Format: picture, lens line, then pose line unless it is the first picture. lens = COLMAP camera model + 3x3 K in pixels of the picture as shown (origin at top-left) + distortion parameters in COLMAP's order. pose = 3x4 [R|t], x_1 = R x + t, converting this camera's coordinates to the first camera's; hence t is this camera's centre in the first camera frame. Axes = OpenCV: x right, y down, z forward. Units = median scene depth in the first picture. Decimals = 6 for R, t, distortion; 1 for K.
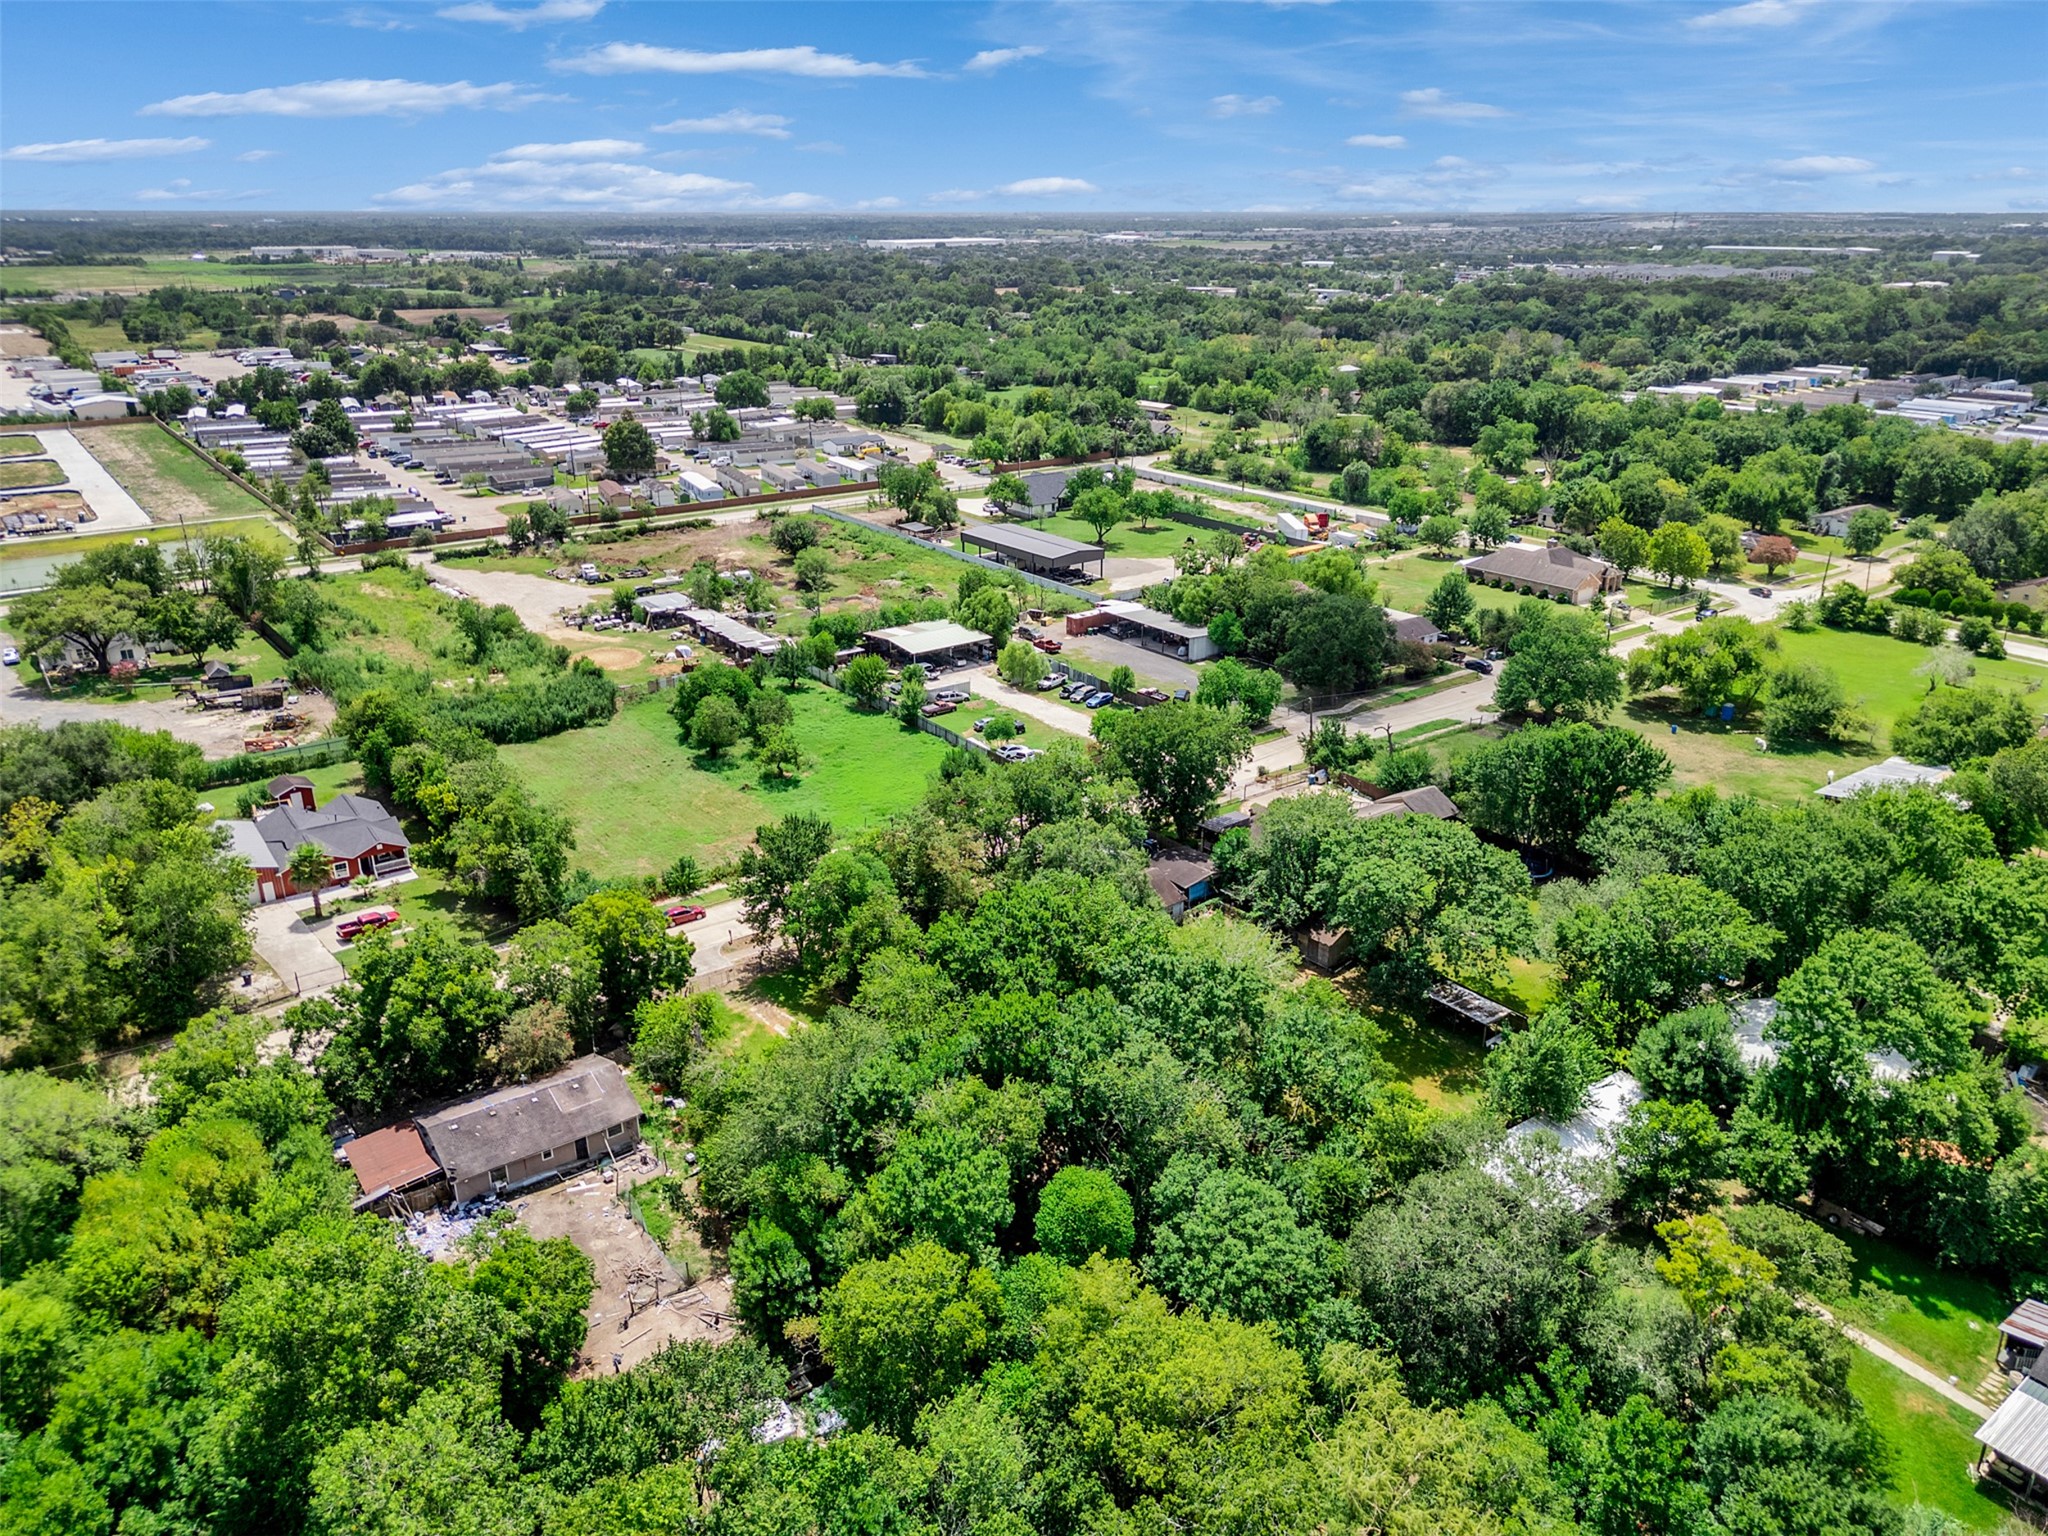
lens RADIAL K [[1431.0, 0, 1024.0], [0, 1431.0, 768.0], [0, 0, 1]] dist [0.051738, -0.075586]
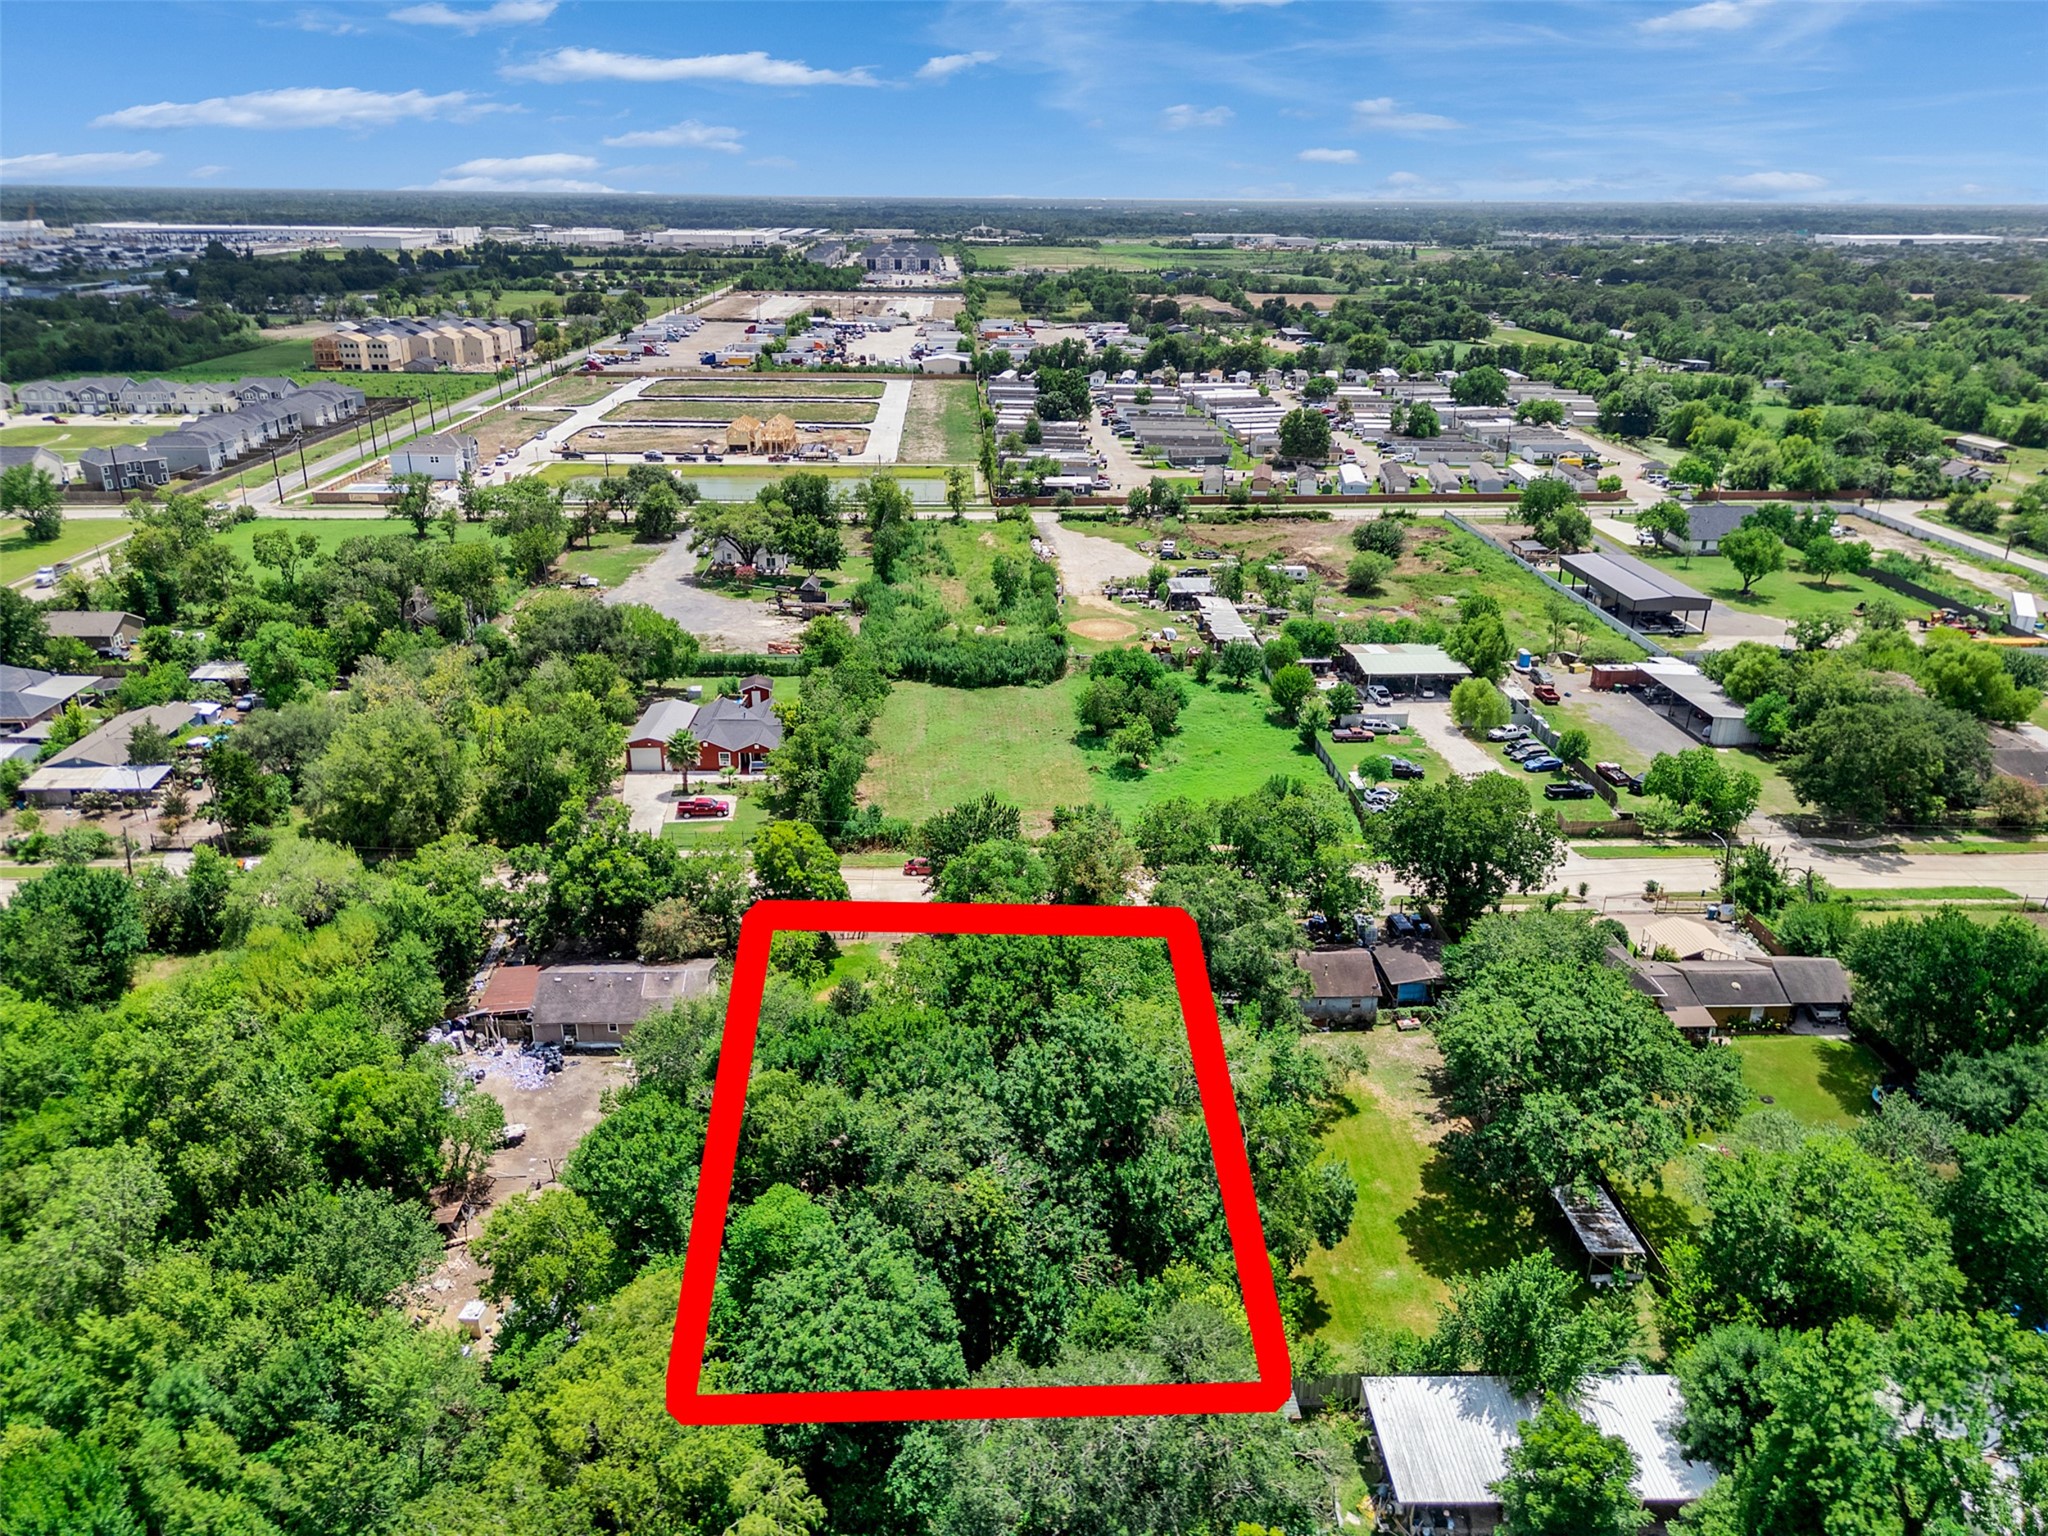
lens RADIAL K [[1431.0, 0, 1024.0], [0, 1431.0, 768.0], [0, 0, 1]] dist [0.051738, -0.075586]
pose [[0.824411, 0.211807, -0.524866, 0.223698], [-0.208991, 0.975723, 0.065484, -0.032867], [0.525993, 0.055707, 0.848662, 0.094309]]
